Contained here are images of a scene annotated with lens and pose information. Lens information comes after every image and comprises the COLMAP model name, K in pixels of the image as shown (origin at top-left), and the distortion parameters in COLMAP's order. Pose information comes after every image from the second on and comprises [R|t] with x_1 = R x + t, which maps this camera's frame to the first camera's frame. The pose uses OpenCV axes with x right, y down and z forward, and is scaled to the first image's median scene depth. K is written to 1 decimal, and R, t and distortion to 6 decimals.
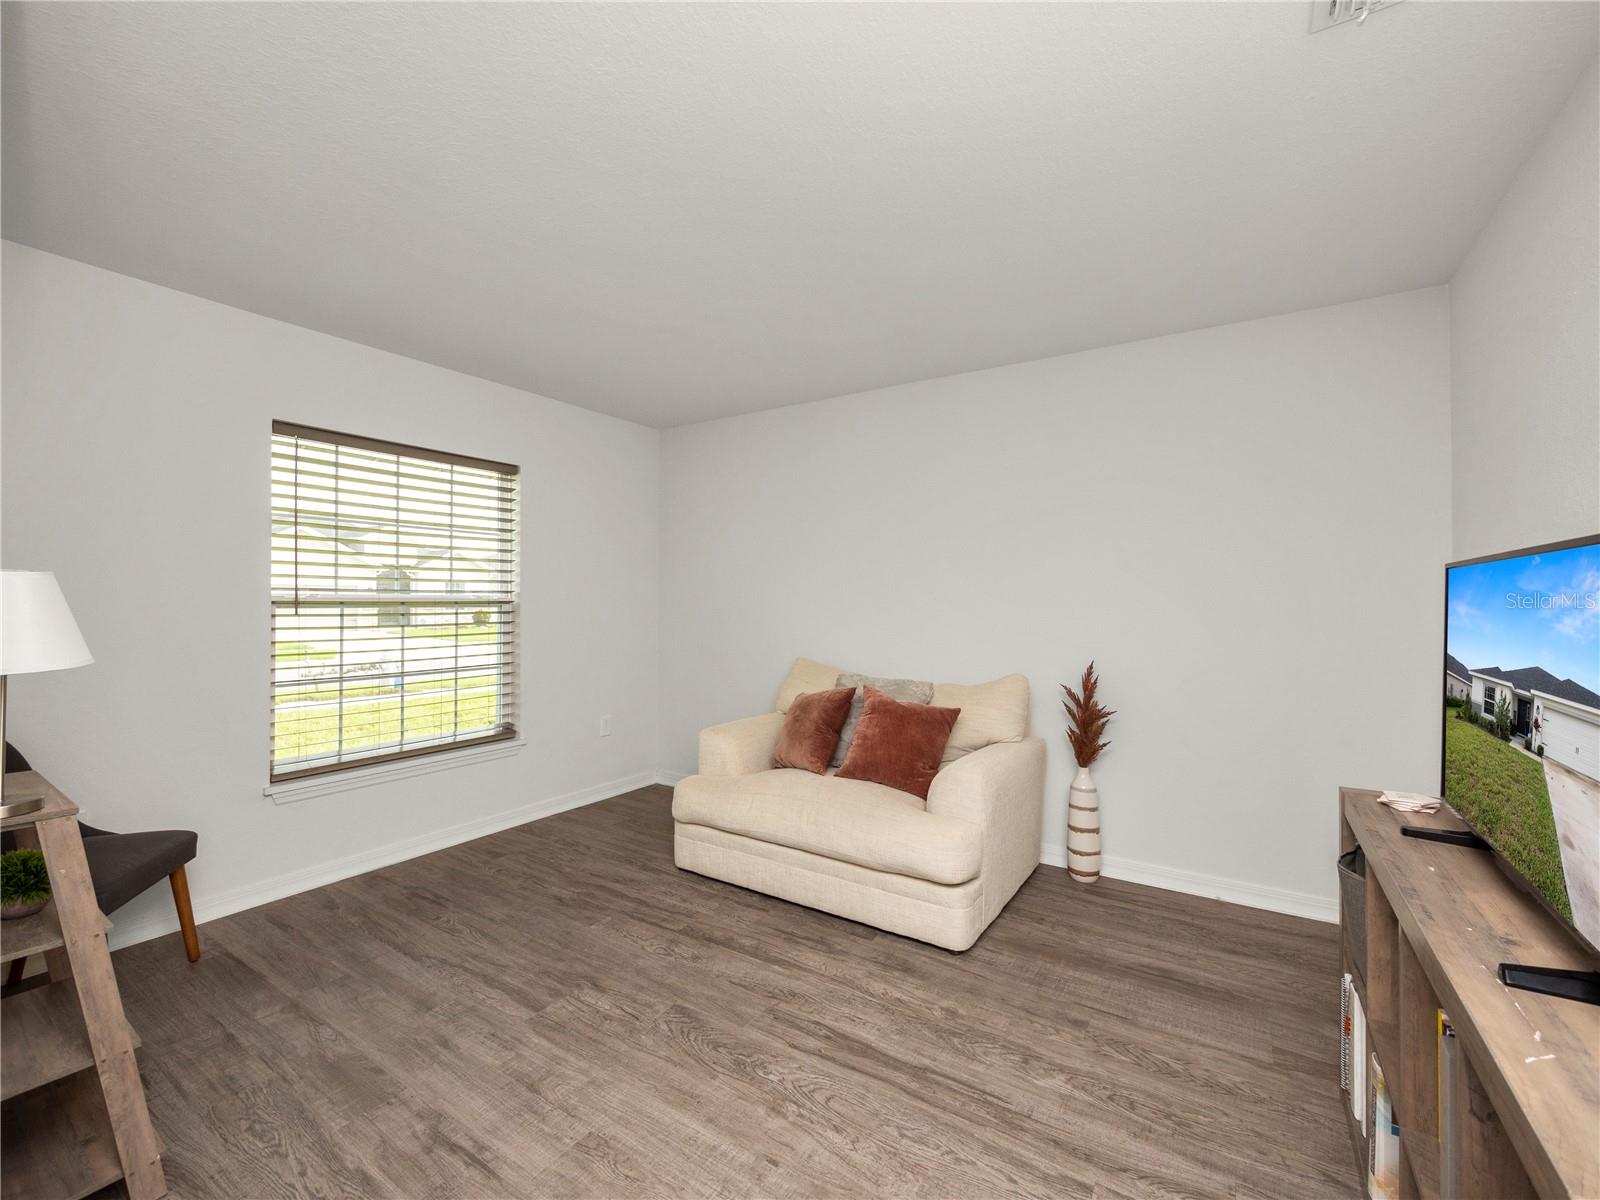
lens RADIAL K [[674.9, 0, 800.1], [0, 674.9, 597.0], [0, 0, 1]] dist [-0.006242, 0.000606]
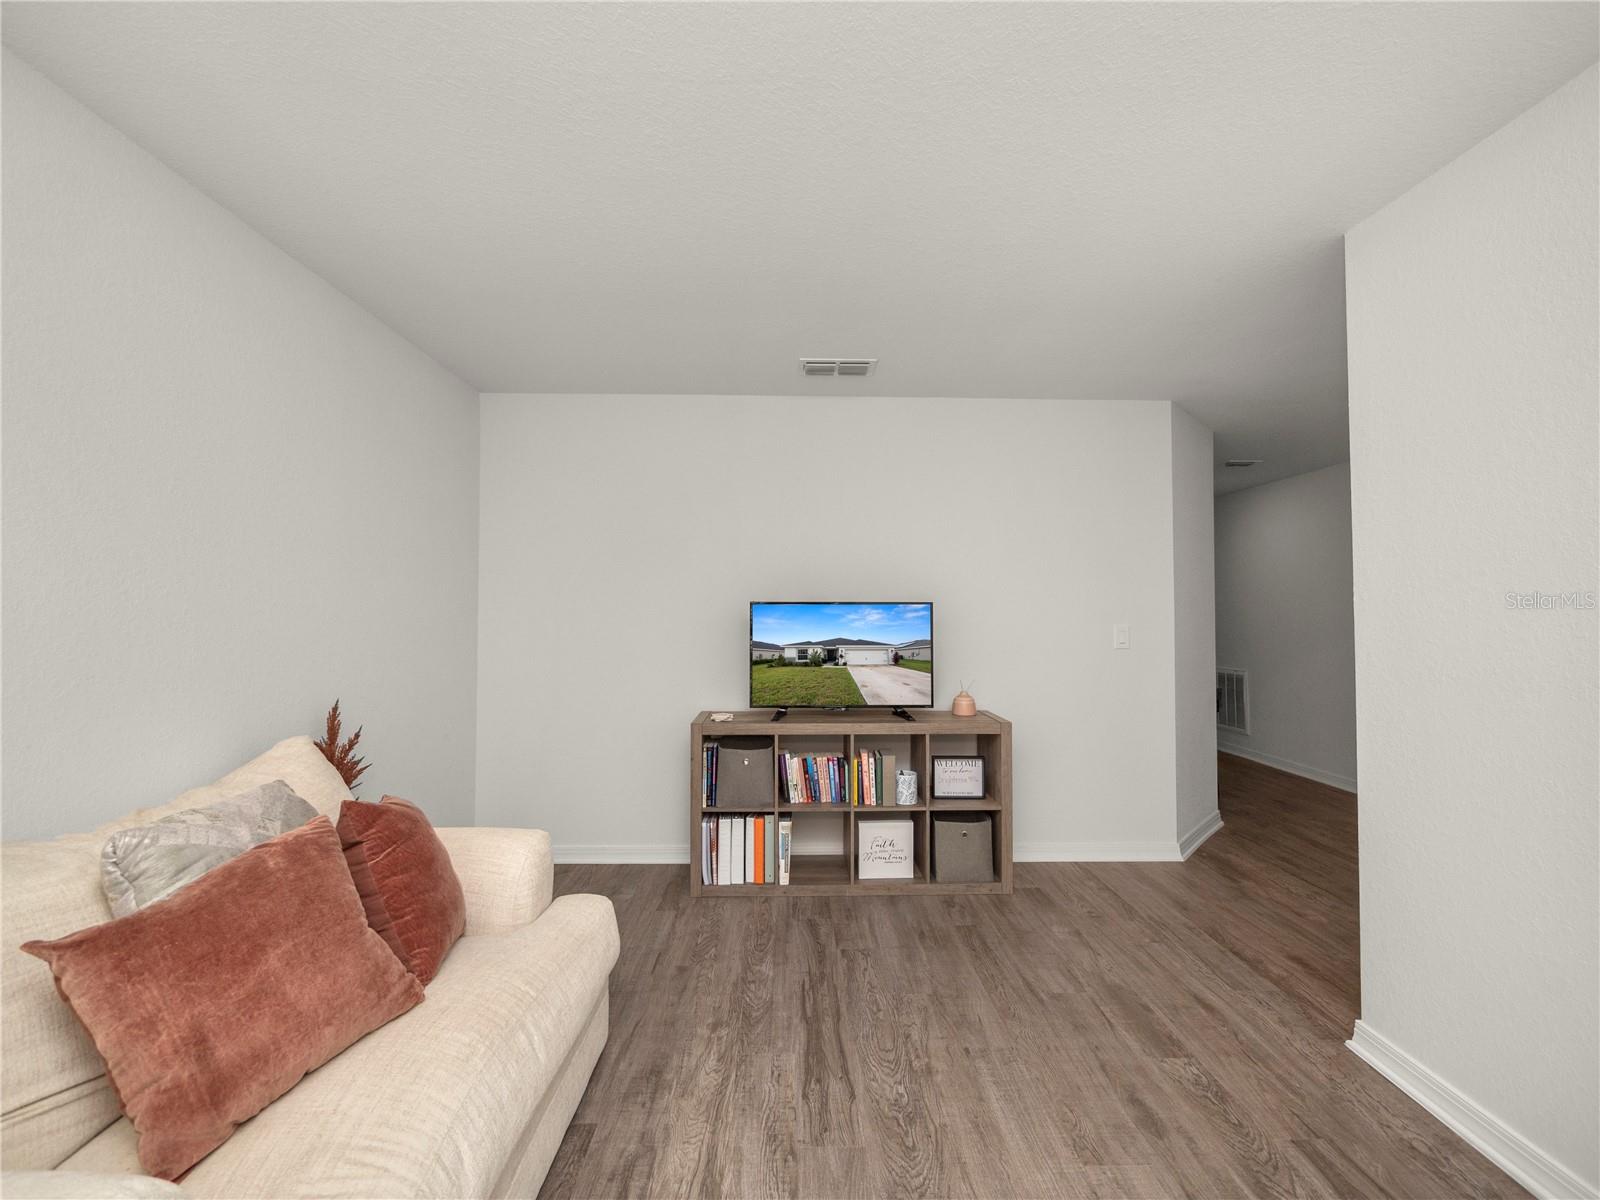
lens RADIAL K [[674.9, 0, 800.1], [0, 674.9, 597.0], [0, 0, 1]] dist [-0.006242, 0.000606]
pose [[-0.559678, 0.015550, 0.828564, -0.606329], [-0.009506, 0.999638, -0.025181, -0.006055], [-0.828655, -0.021970, -0.559328, 1.278439]]
